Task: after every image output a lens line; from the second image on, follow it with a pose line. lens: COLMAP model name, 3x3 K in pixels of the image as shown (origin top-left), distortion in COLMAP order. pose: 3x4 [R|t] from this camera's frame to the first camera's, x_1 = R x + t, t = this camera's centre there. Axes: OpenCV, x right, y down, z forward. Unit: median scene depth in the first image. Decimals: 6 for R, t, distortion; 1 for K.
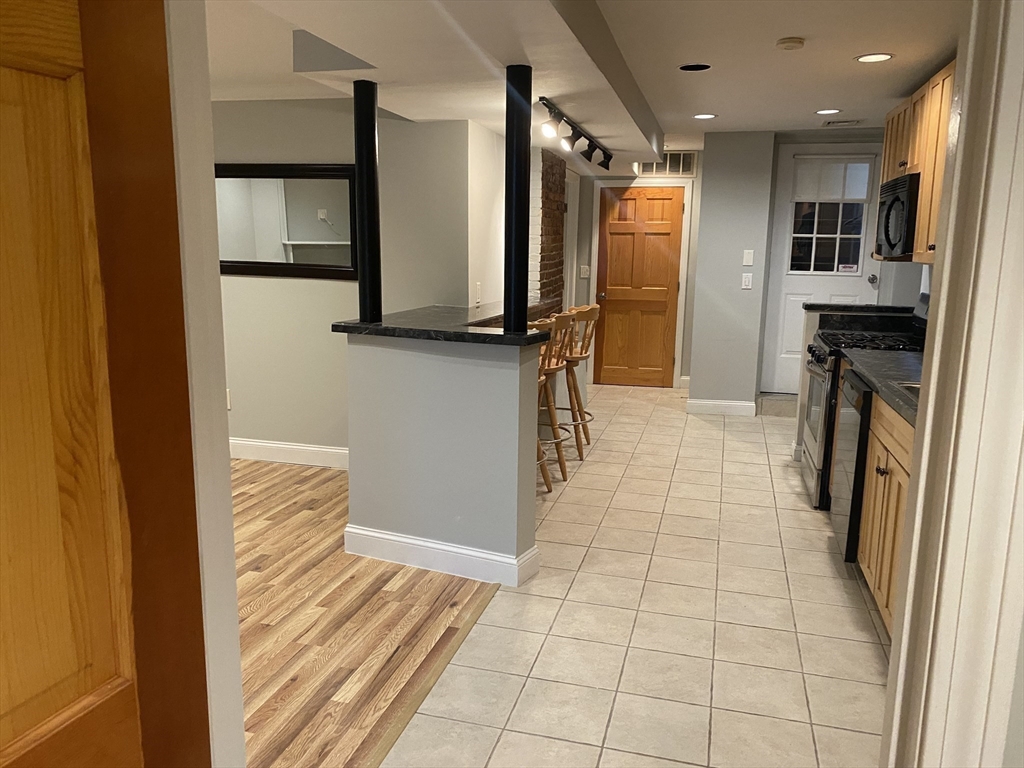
lens RADIAL K [[788.0, 0, 517.6], [0, 788.0, 385.6], [0, 0, 1]] dist [0.051597, -0.070262]
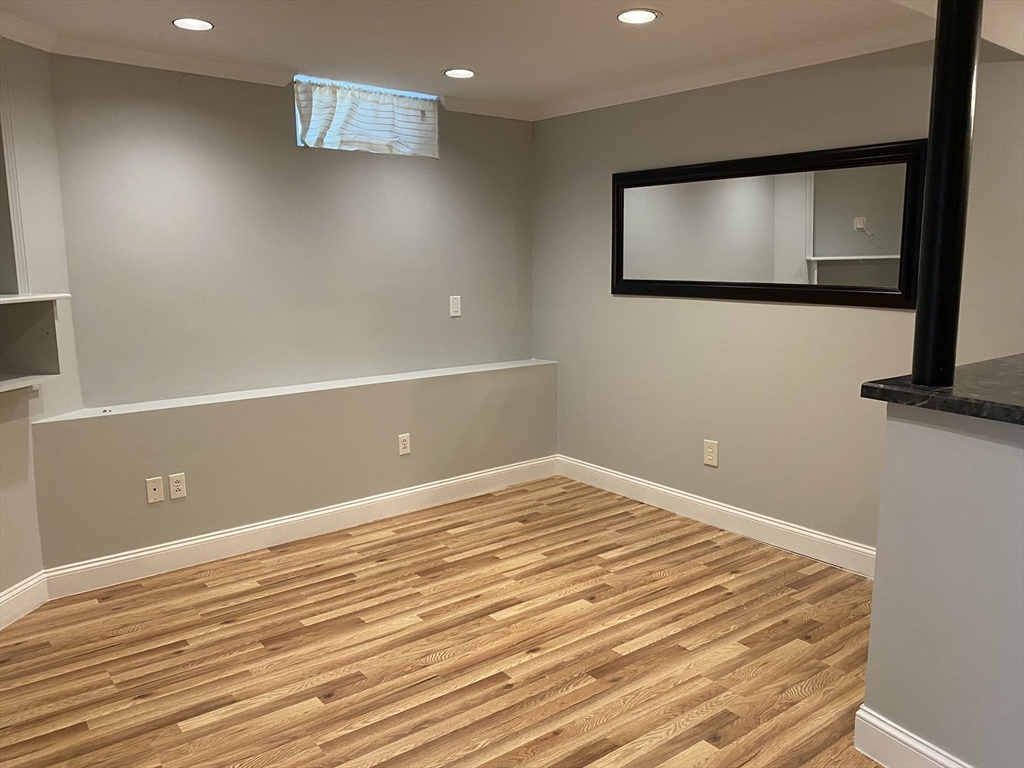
lens RADIAL K [[788.0, 0, 517.6], [0, 788.0, 385.6], [0, 0, 1]] dist [0.051597, -0.070262]
pose [[0.803506, 0.069786, -0.591191, -0.067684], [-0.083594, 0.996492, 0.004014, -0.045698], [0.589398, 0.046195, 0.806521, 0.272992]]
